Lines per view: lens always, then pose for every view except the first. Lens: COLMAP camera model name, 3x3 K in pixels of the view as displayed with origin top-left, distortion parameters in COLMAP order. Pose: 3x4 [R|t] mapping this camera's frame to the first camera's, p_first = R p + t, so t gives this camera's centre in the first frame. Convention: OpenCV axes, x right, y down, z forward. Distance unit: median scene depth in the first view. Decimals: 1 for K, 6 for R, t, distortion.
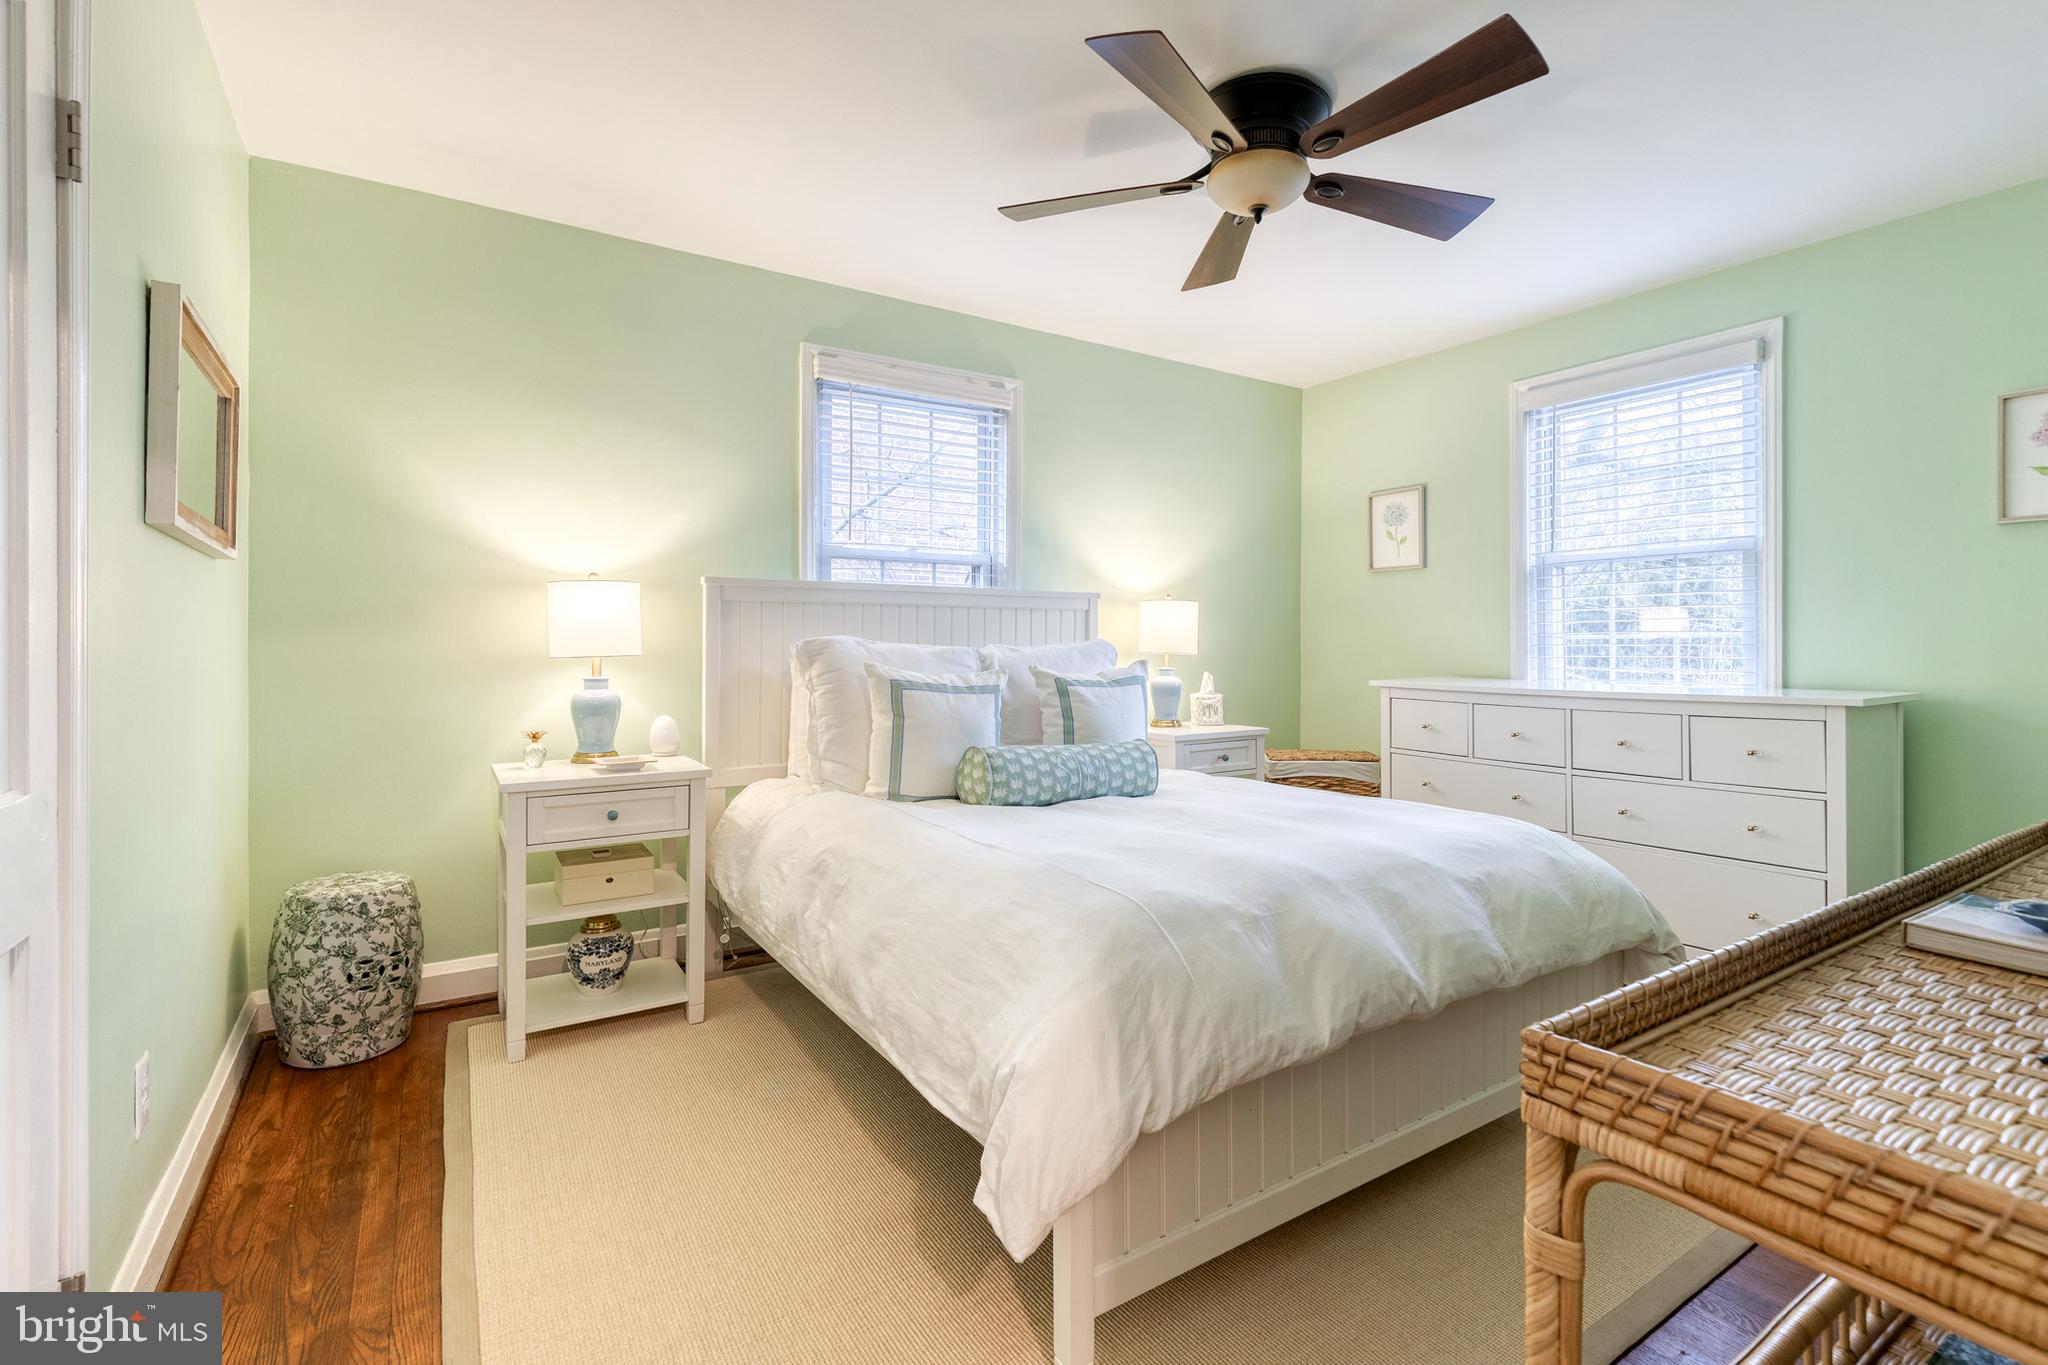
lens RADIAL K [[912.4, 0, 1052.2], [0, 912.4, 618.0], [0, 0, 1]] dist [0.009960, -0.001934]
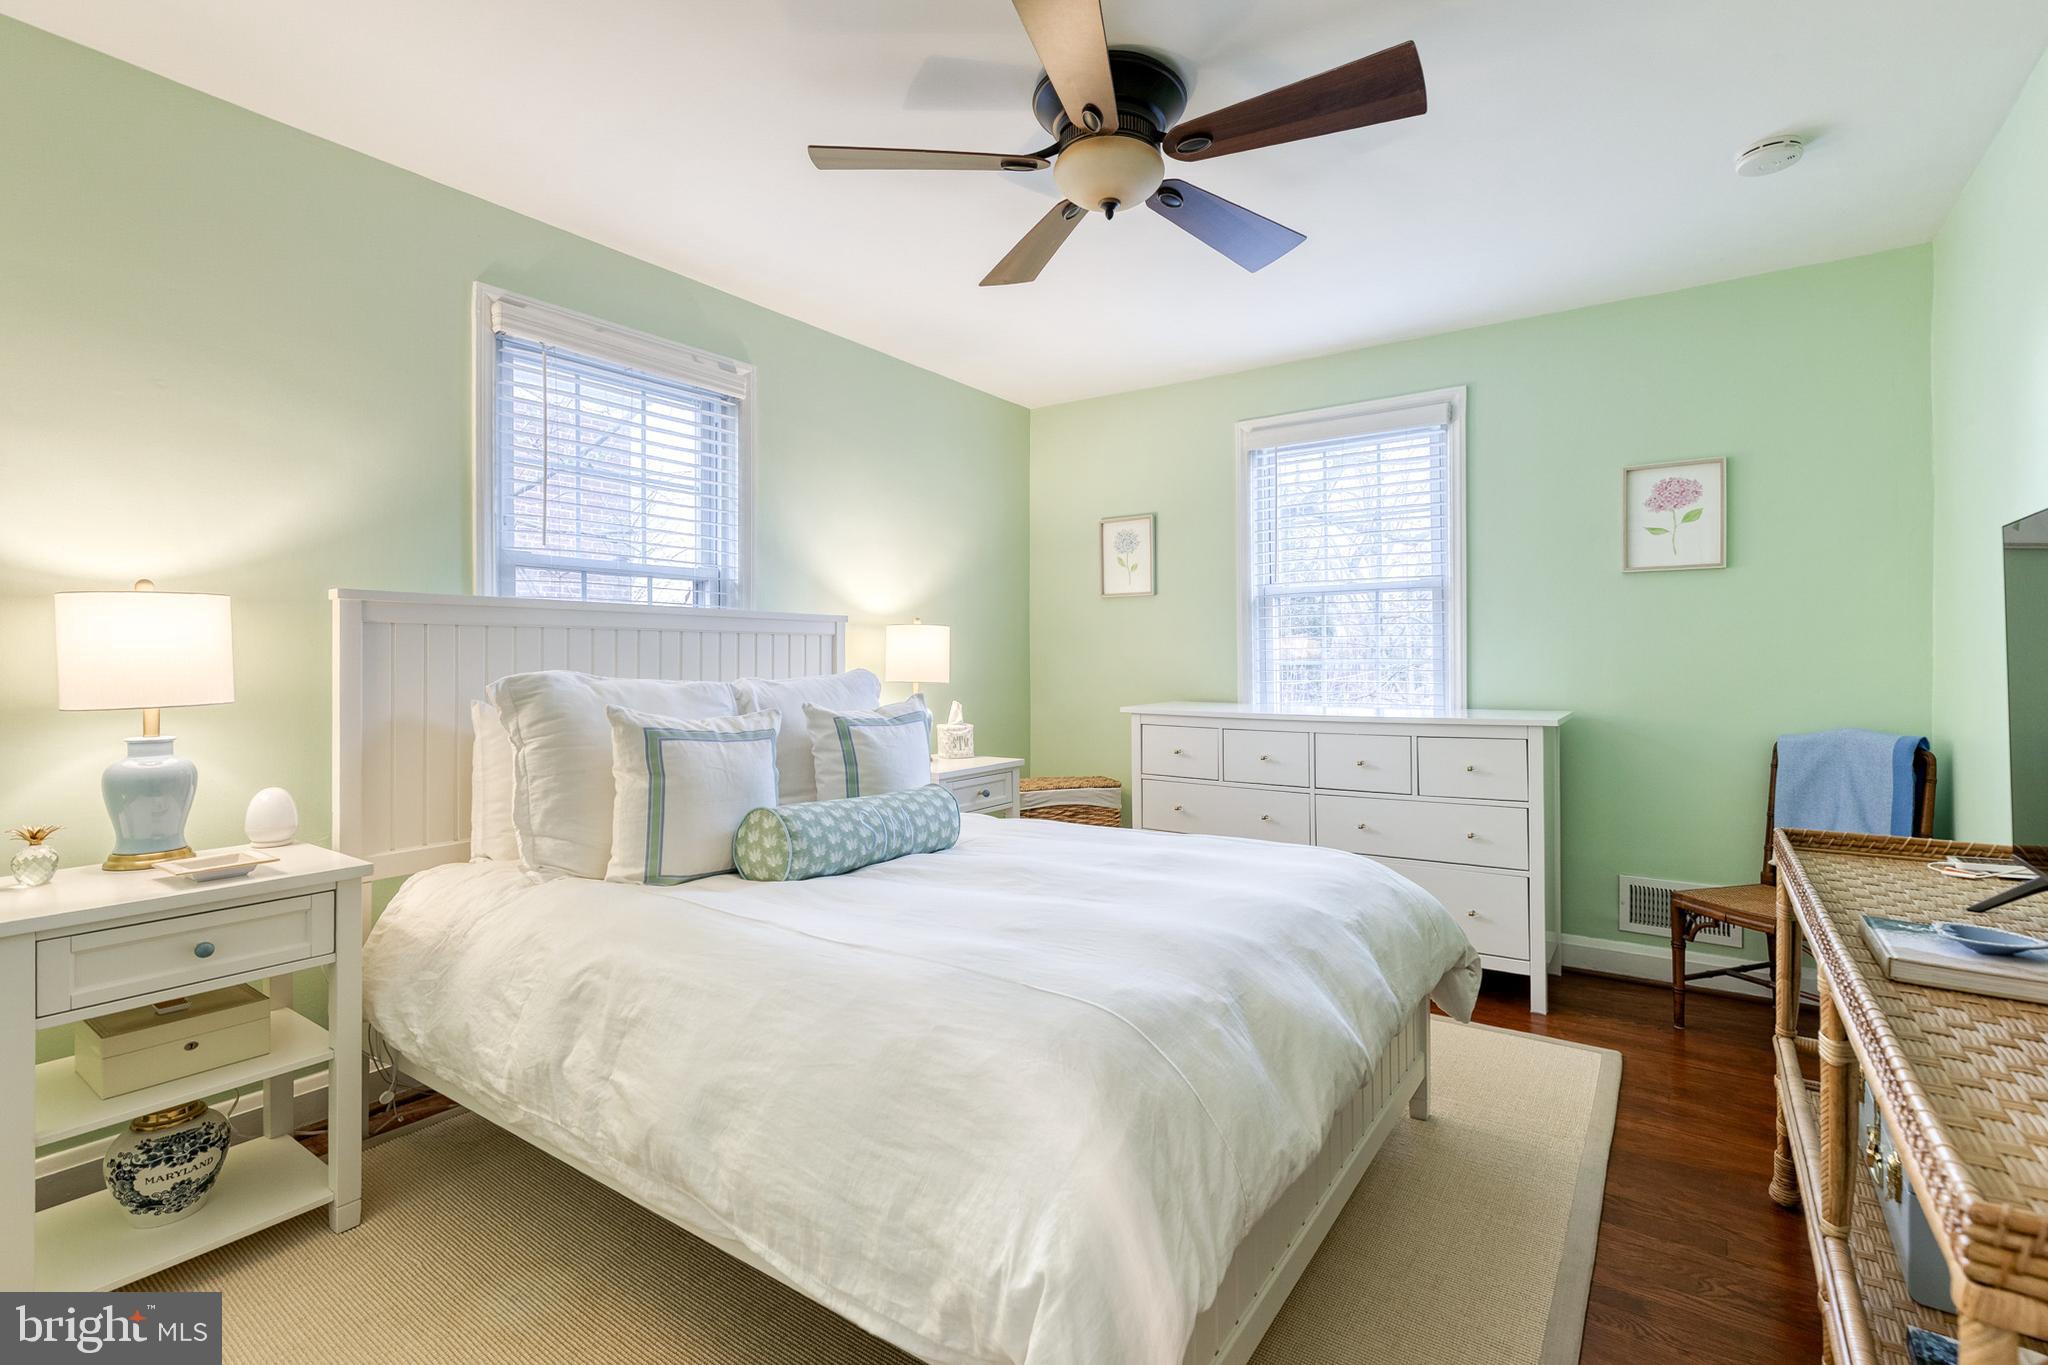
lens RADIAL K [[912.4, 0, 1026.8], [0, 912.4, 641.1], [0, 0, 1]] dist [0.009960, -0.001934]
pose [[0.930030, 0.003655, 0.367466, -0.157779], [-0.006599, 0.999955, 0.006755, -0.014089], [-0.367425, -0.008708, 0.930012, 0.152895]]
